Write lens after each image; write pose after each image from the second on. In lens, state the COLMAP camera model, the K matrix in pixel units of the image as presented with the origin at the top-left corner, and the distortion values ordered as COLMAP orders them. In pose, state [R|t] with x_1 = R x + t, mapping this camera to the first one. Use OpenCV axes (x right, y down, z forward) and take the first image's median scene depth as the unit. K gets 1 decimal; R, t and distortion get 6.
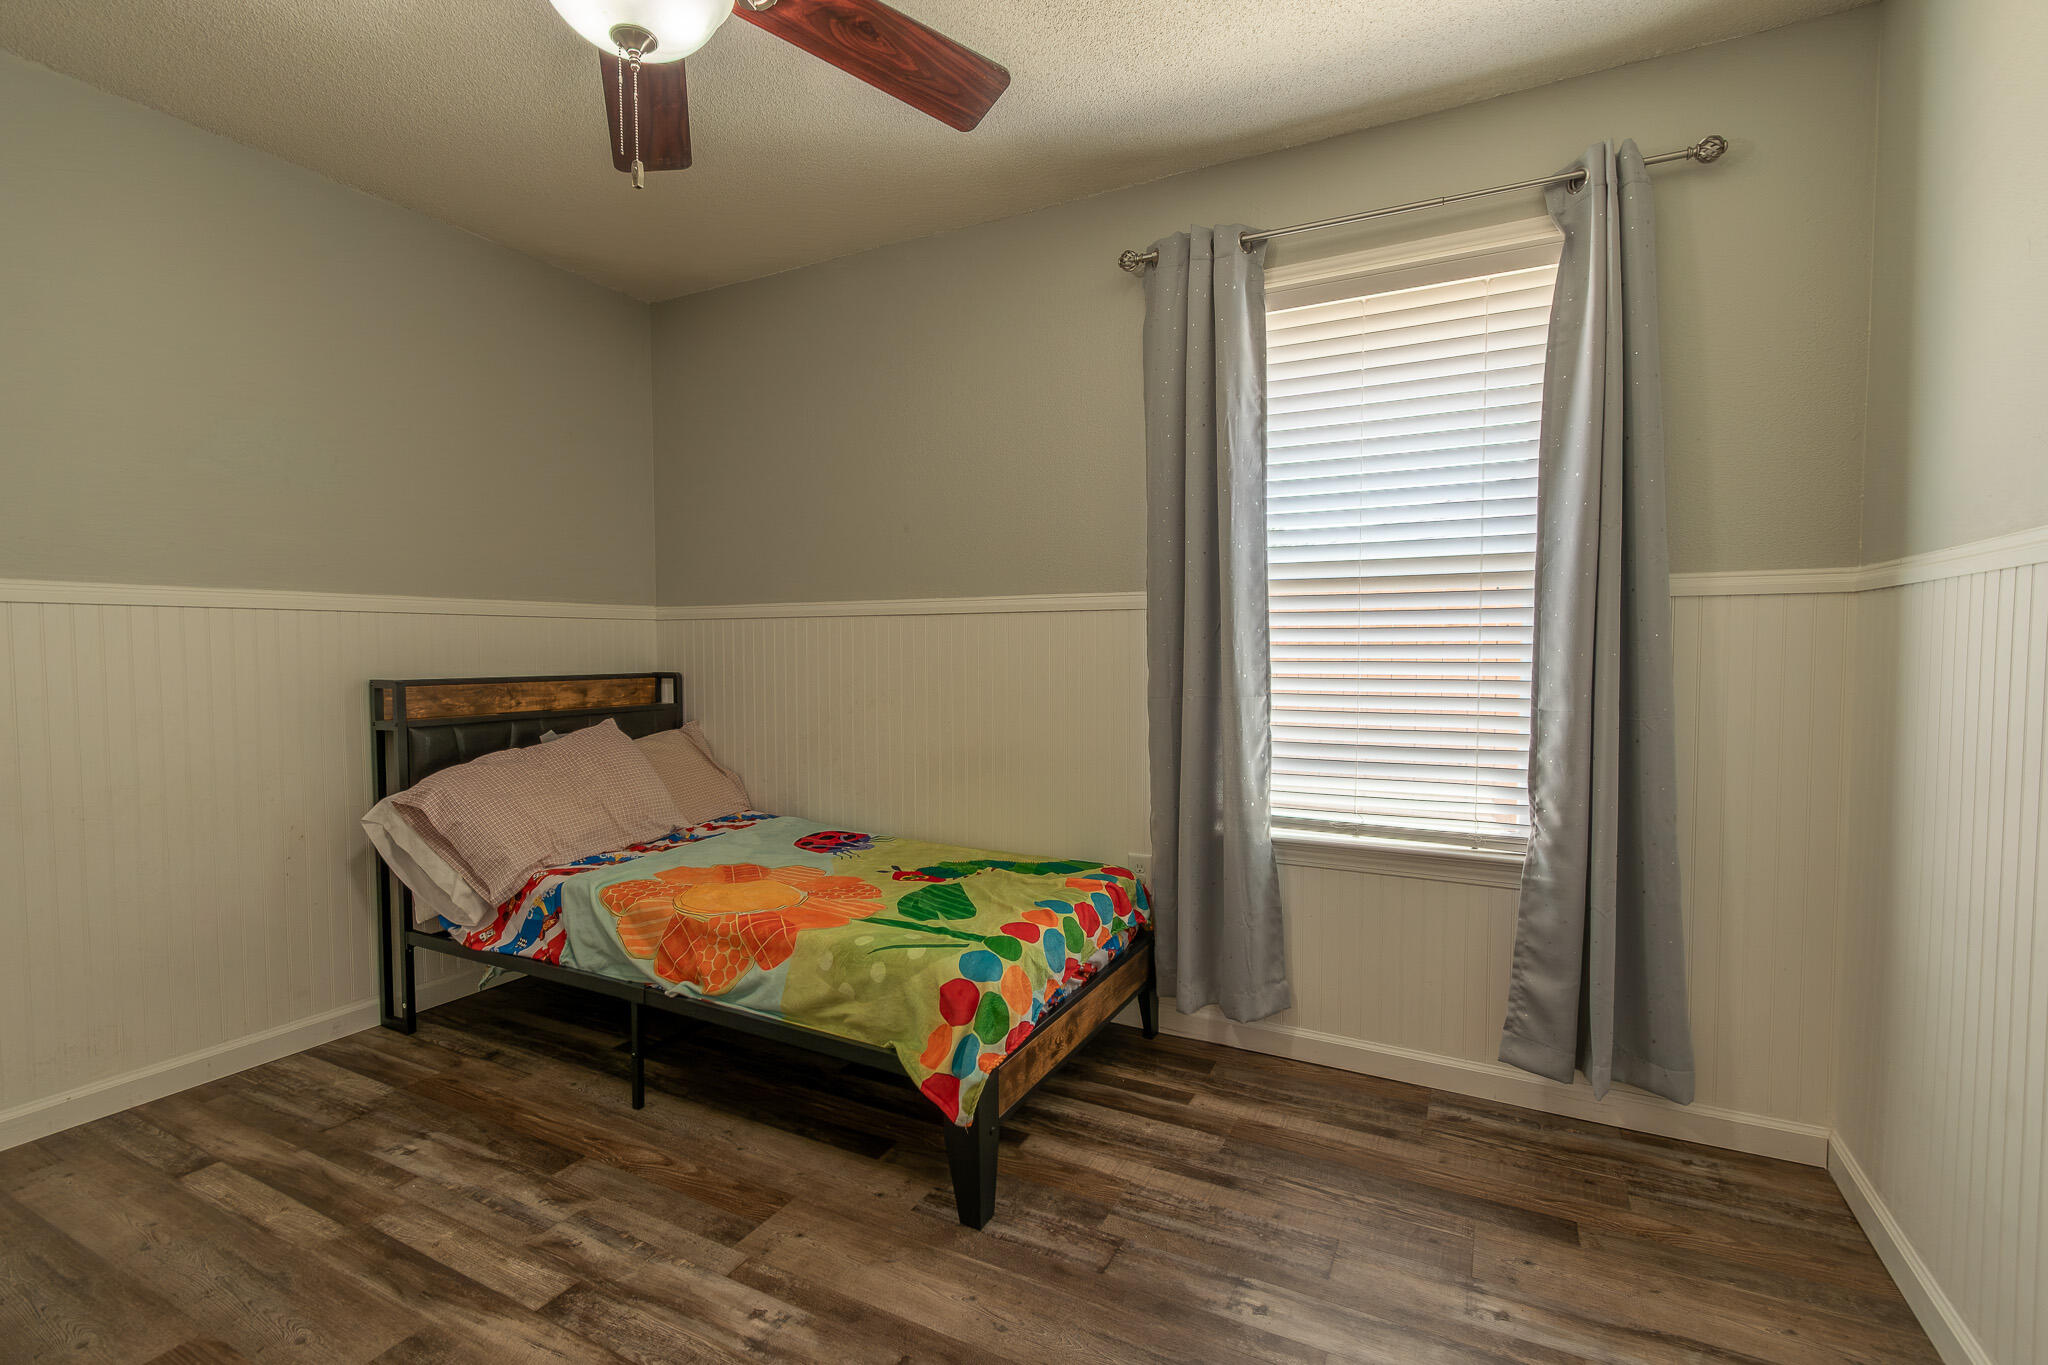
lens RADIAL K [[929.3, 0, 1024.0], [0, 929.3, 682.5], [0, 0, 1]] dist [0.002329, -0.000130]
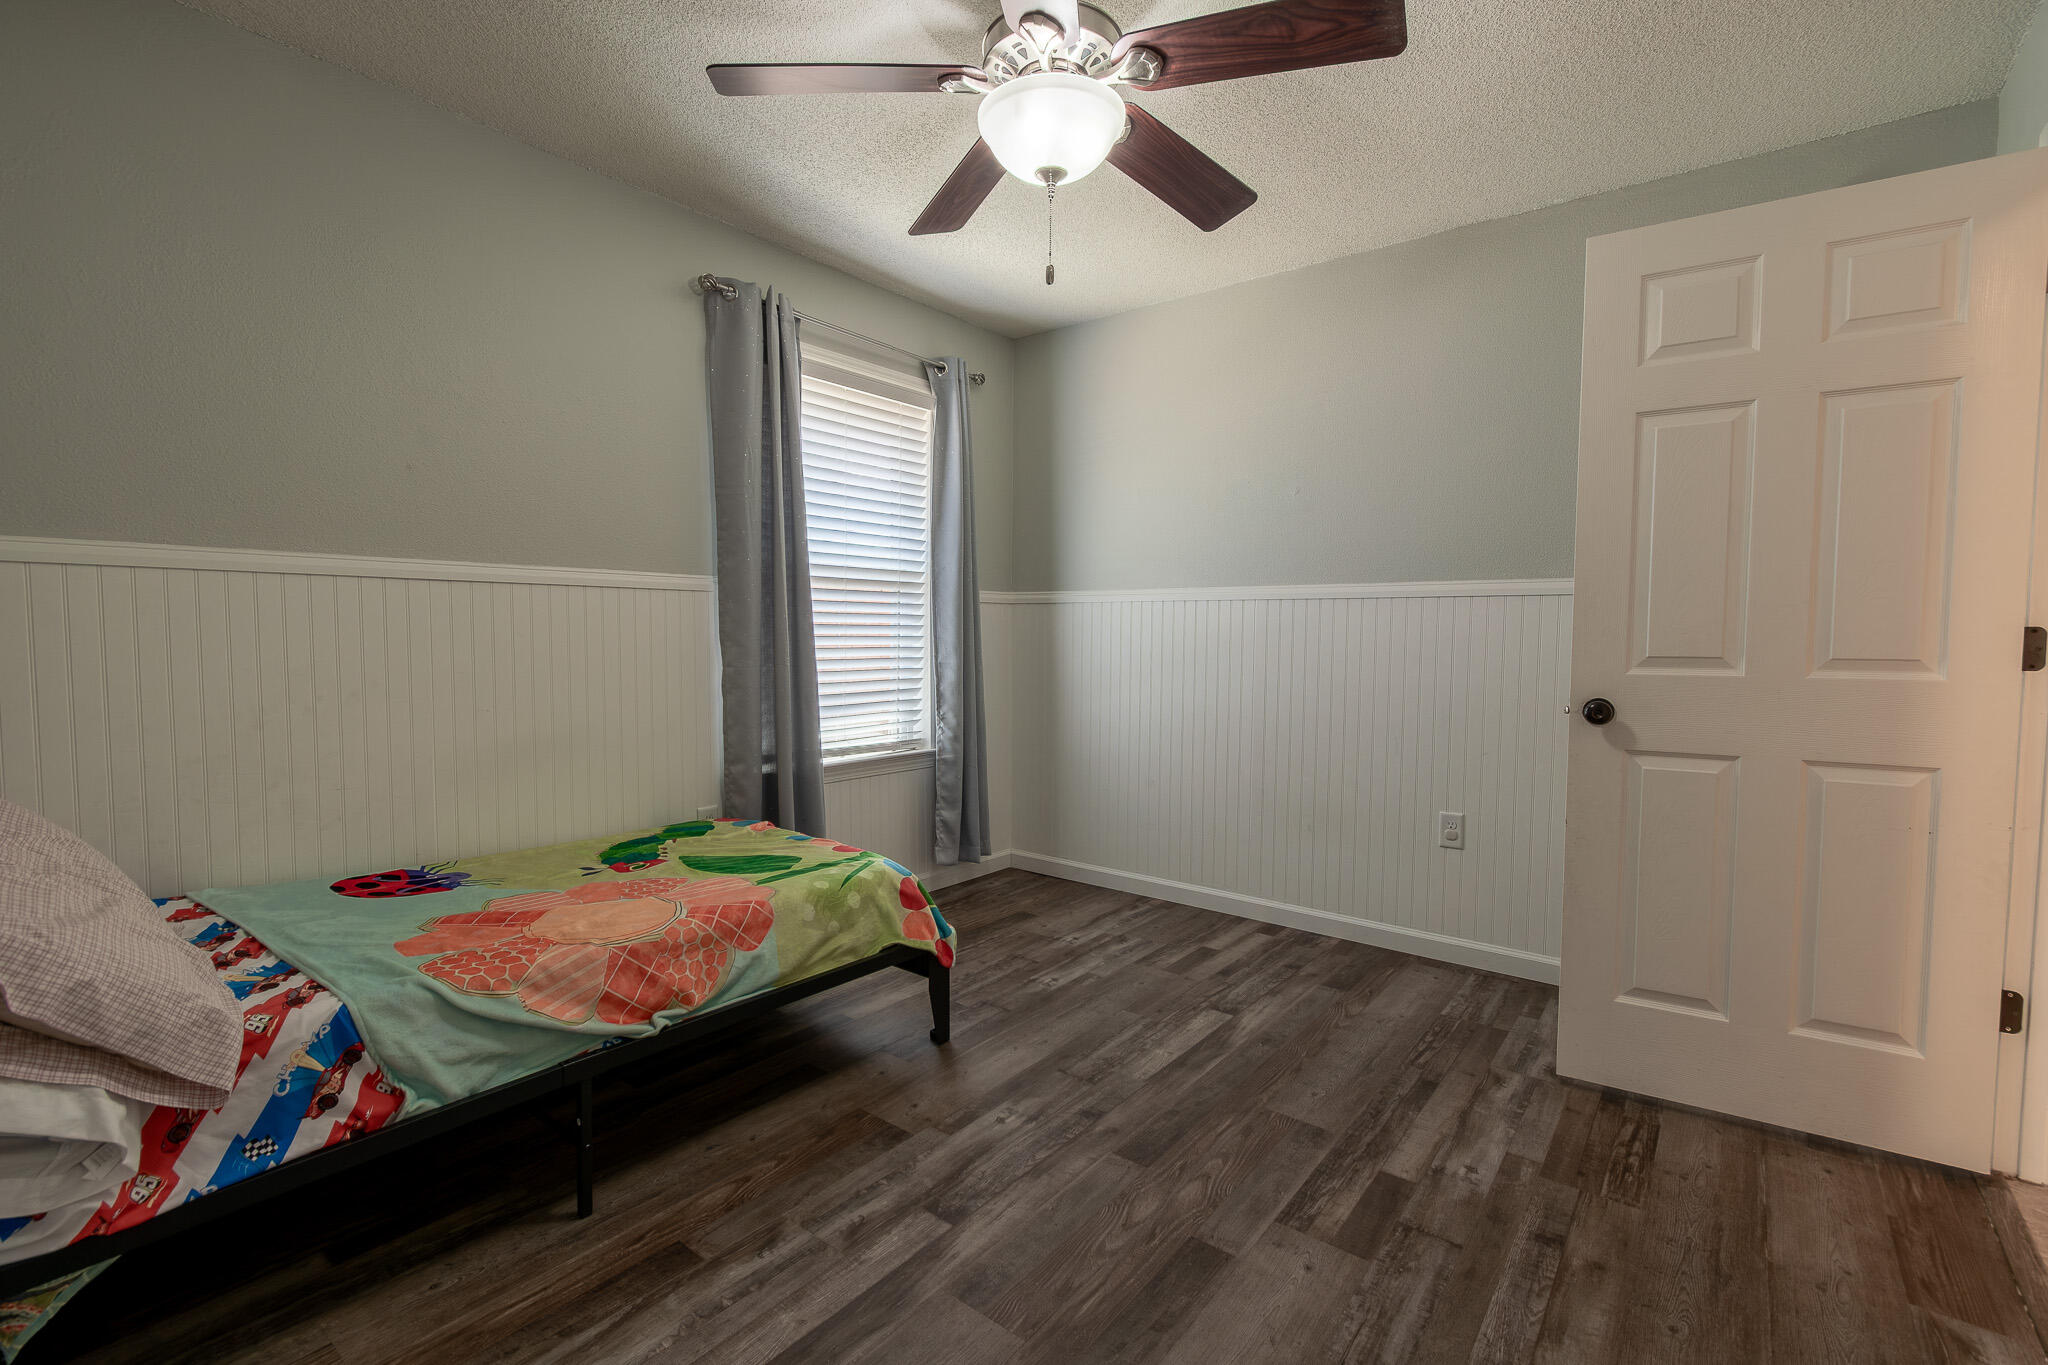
lens RADIAL K [[912.5, 0, 1024.0], [0, 912.5, 682.5], [0, 0, 1]] dist [0.010020, -0.006840]
pose [[0.188900, -0.052519, 0.980591, -1.135096], [0.033930, 0.998322, 0.046933, -0.009155], [-0.981410, 0.024406, 0.190365, 0.515482]]
